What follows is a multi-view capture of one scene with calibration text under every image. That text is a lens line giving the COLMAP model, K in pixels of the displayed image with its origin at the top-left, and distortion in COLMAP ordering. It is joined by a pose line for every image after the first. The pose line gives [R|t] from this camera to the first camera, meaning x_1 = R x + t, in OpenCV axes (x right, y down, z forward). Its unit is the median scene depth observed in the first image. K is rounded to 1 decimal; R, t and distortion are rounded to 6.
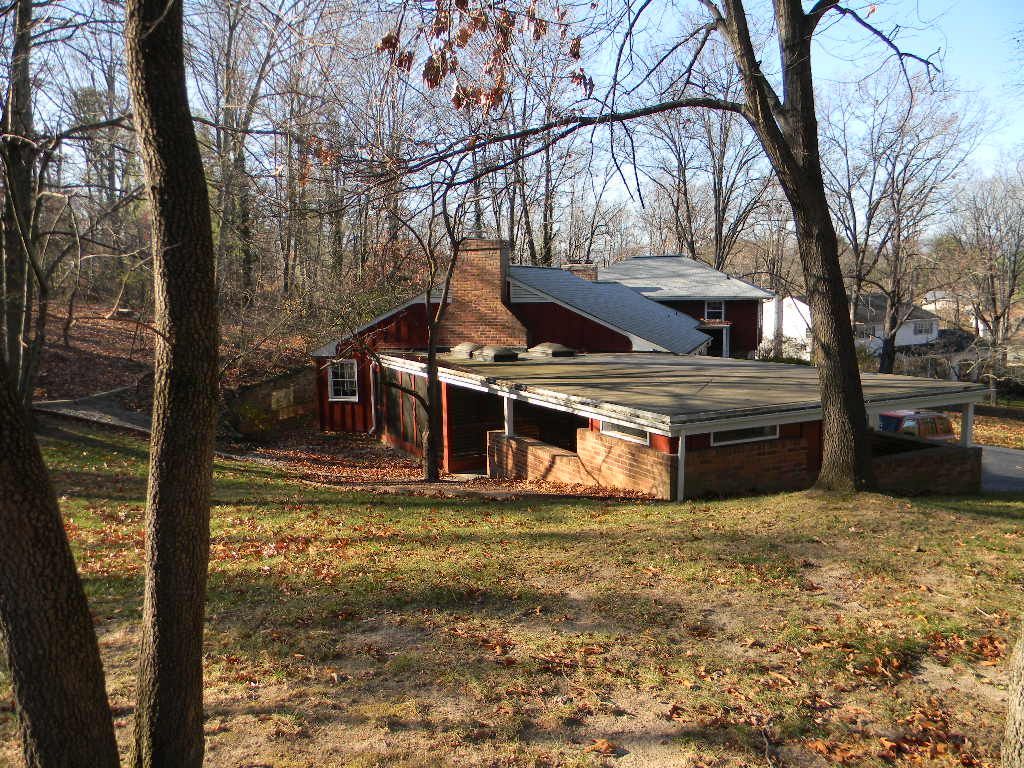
lens RADIAL K [[824.4, 0, 512.0], [0, 824.4, 384.0], [0, 0, 1]] dist [-0.002024, -0.014505]
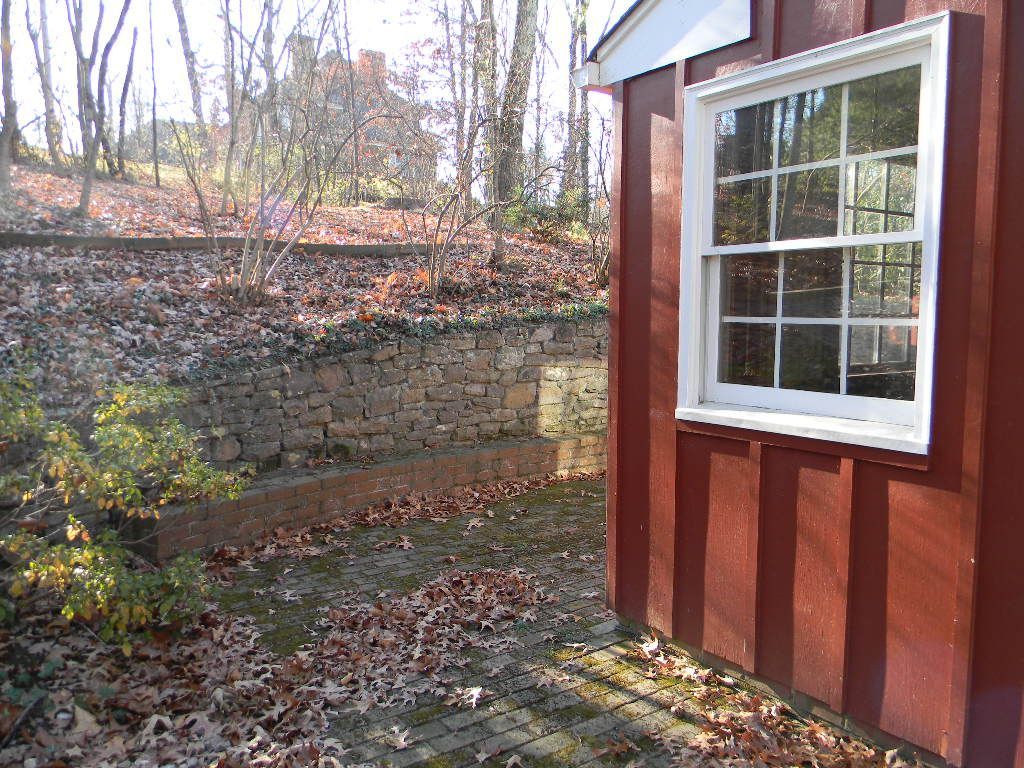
lens RADIAL K [[824.4, 0, 512.0], [0, 824.4, 384.0], [0, 0, 1]] dist [-0.002024, -0.014505]
pose [[0.803341, 0.061839, -0.592300, -0.252730], [-0.072861, 0.997328, 0.005304, 0.025127], [0.591046, 0.038895, 0.805700, 1.332050]]
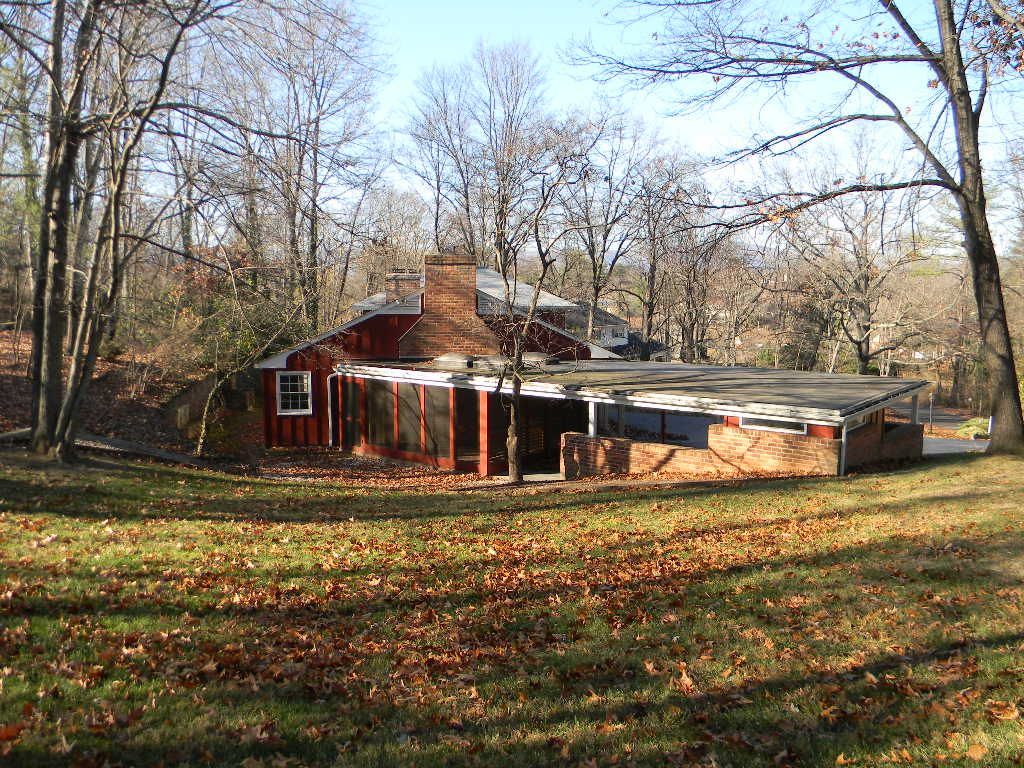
lens RADIAL K [[824.4, 0, 512.0], [0, 824.4, 384.0], [0, 0, 1]] dist [-0.002024, -0.014505]
pose [[0.910211, -0.028136, 0.413188, -0.558264], [0.030036, 0.999547, 0.001897, -0.013805], [-0.413054, 0.010684, 0.910644, 0.023381]]
